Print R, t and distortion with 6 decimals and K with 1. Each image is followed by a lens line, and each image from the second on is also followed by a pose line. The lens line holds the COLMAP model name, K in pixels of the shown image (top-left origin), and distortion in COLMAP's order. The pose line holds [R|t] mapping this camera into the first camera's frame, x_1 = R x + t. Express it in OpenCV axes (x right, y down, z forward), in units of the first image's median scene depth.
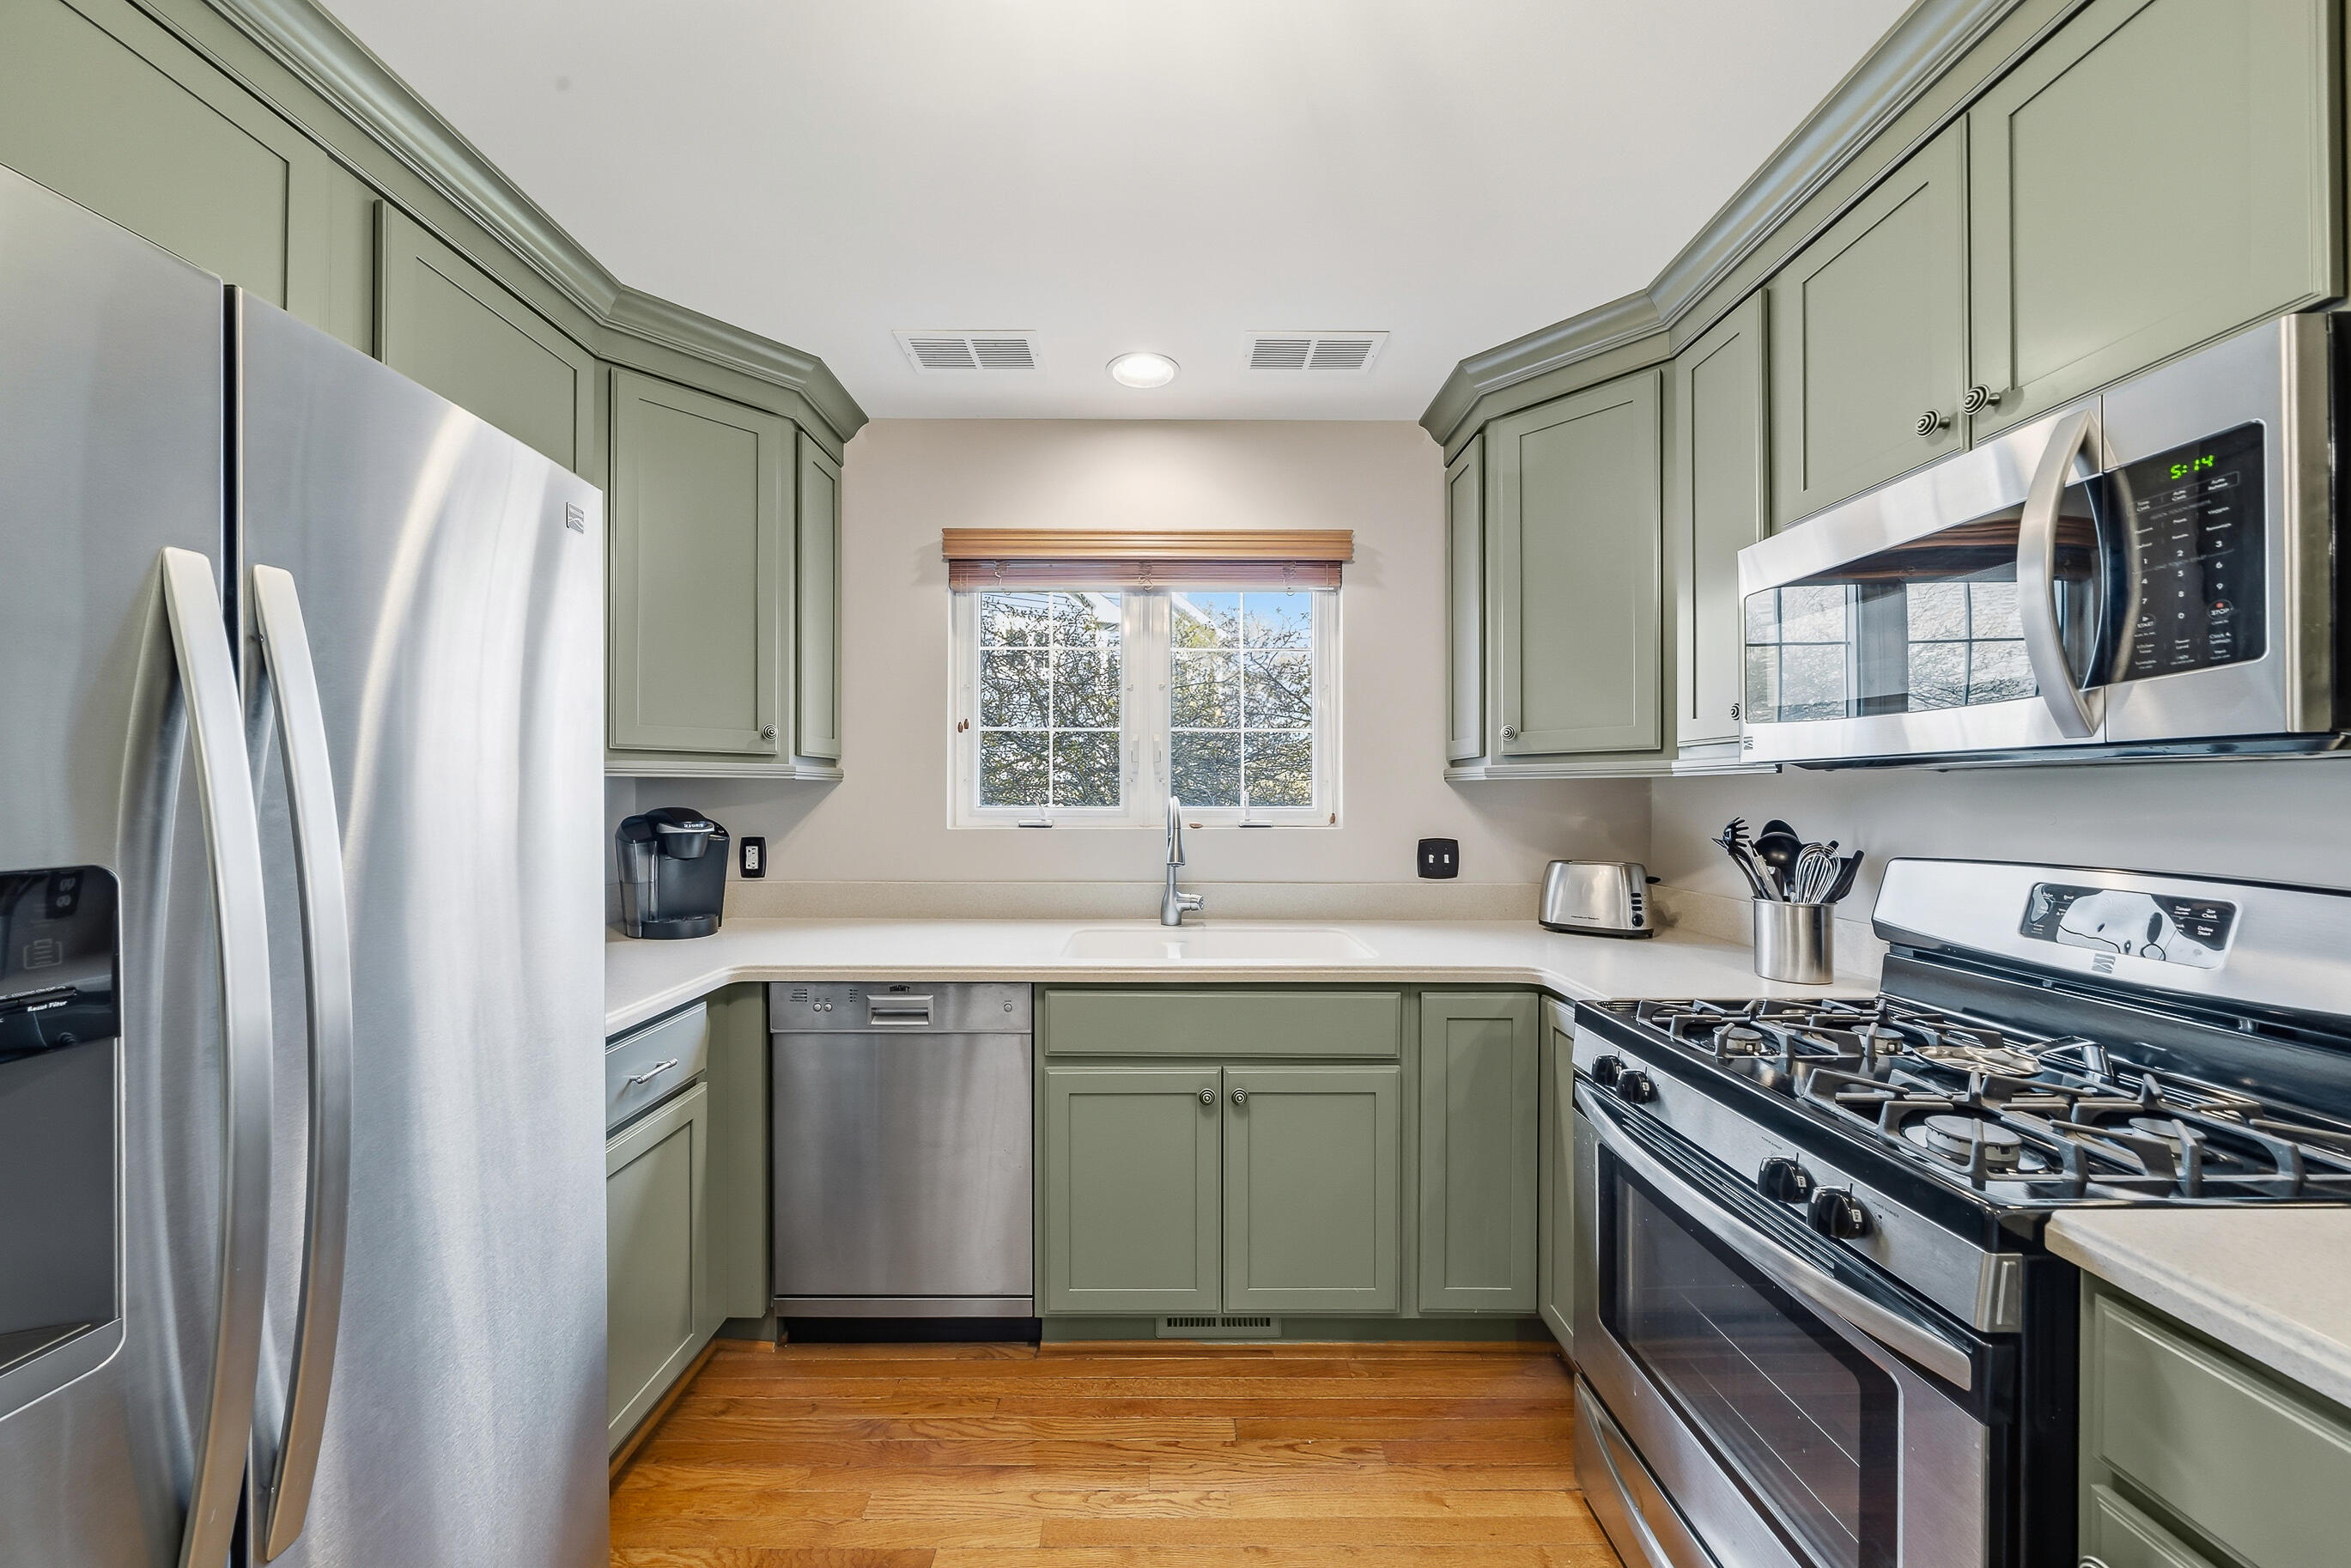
lens RADIAL K [[832.8, 0, 1183.0], [0, 832.8, 788.5], [0, 0, 1]] dist [-0.000163, -0.000075]
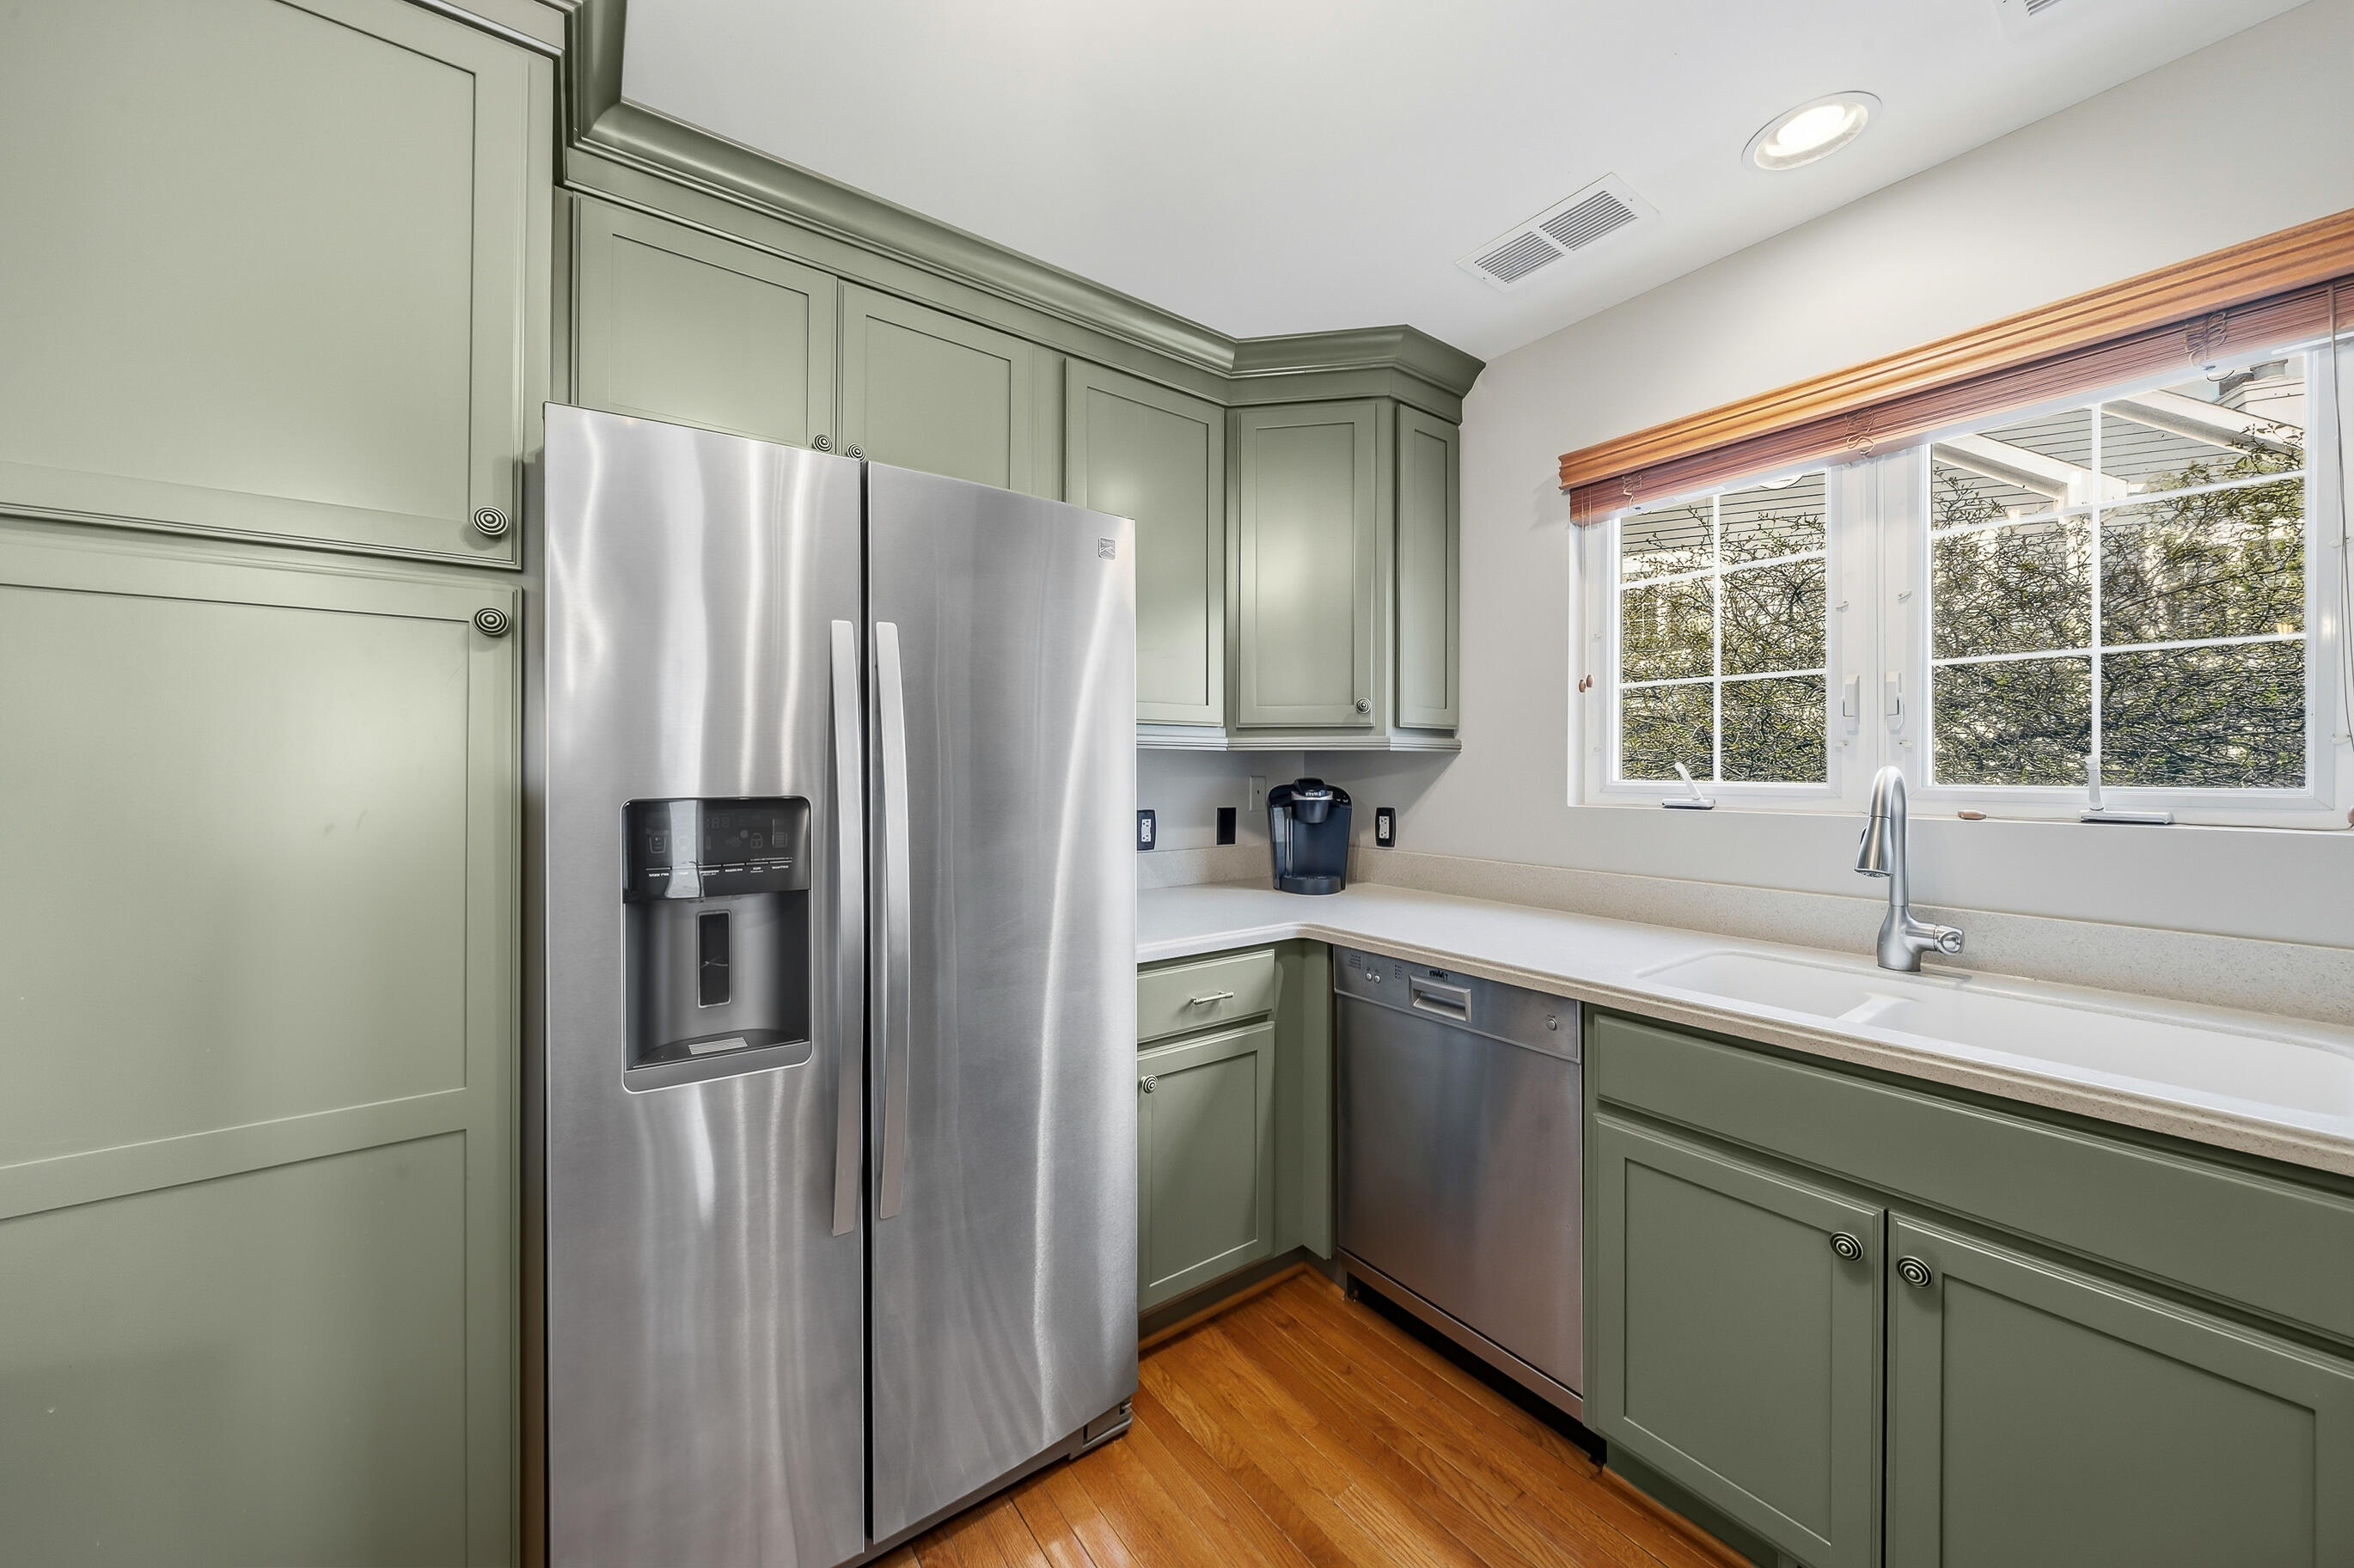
lens RADIAL K [[843.0, 0, 1138.5], [0, 843.0, 765.2], [0, 0, 1]] dist [-0.000553, -0.000016]
pose [[0.557960, -0.004885, -0.829854, 0.245219], [0.001990, 0.999988, -0.004549, 0.012381], [0.829866, 0.000887, 0.557963, 0.200731]]
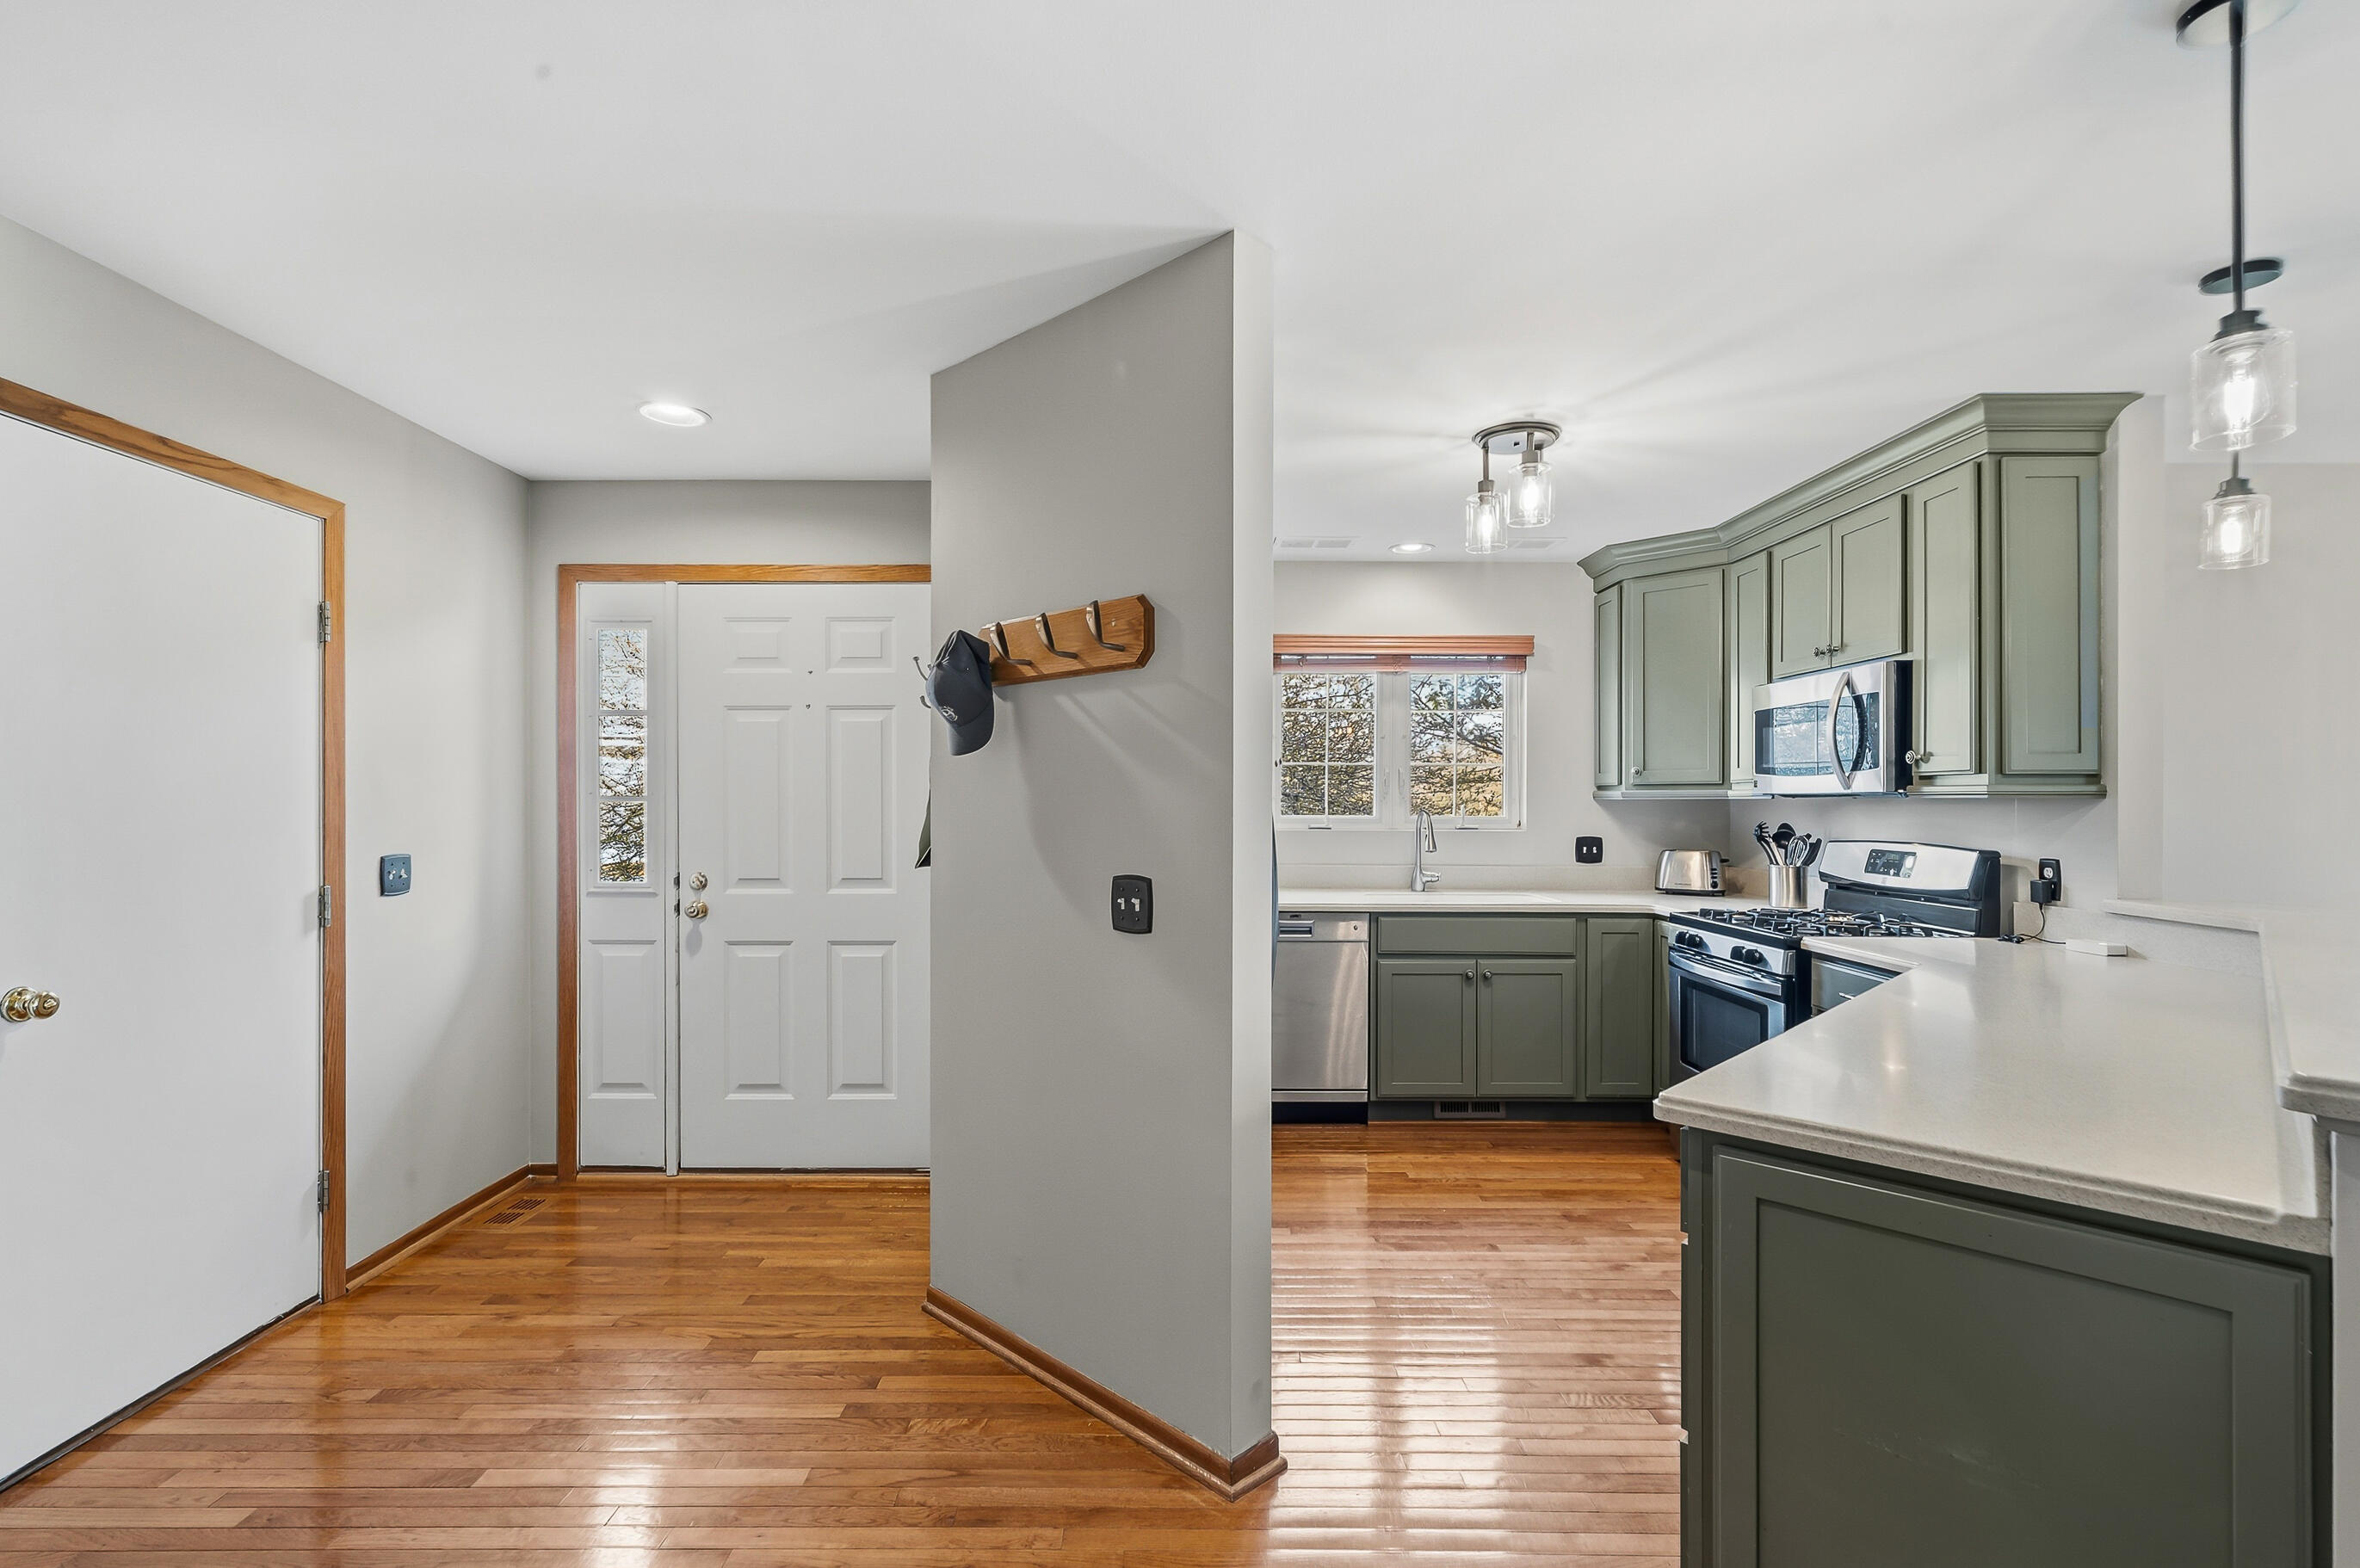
lens RADIAL K [[1103.0, 0, 1173.4], [0, 1103.0, 796.7], [0, 0, 1]] dist [0.000581, -0.000071]
pose [[0.999774, 0.000039, -0.021248, -0.535004], [0.000018, 0.999996, 0.002712, -0.024767], [0.021248, -0.002712, 0.999771, -1.344847]]
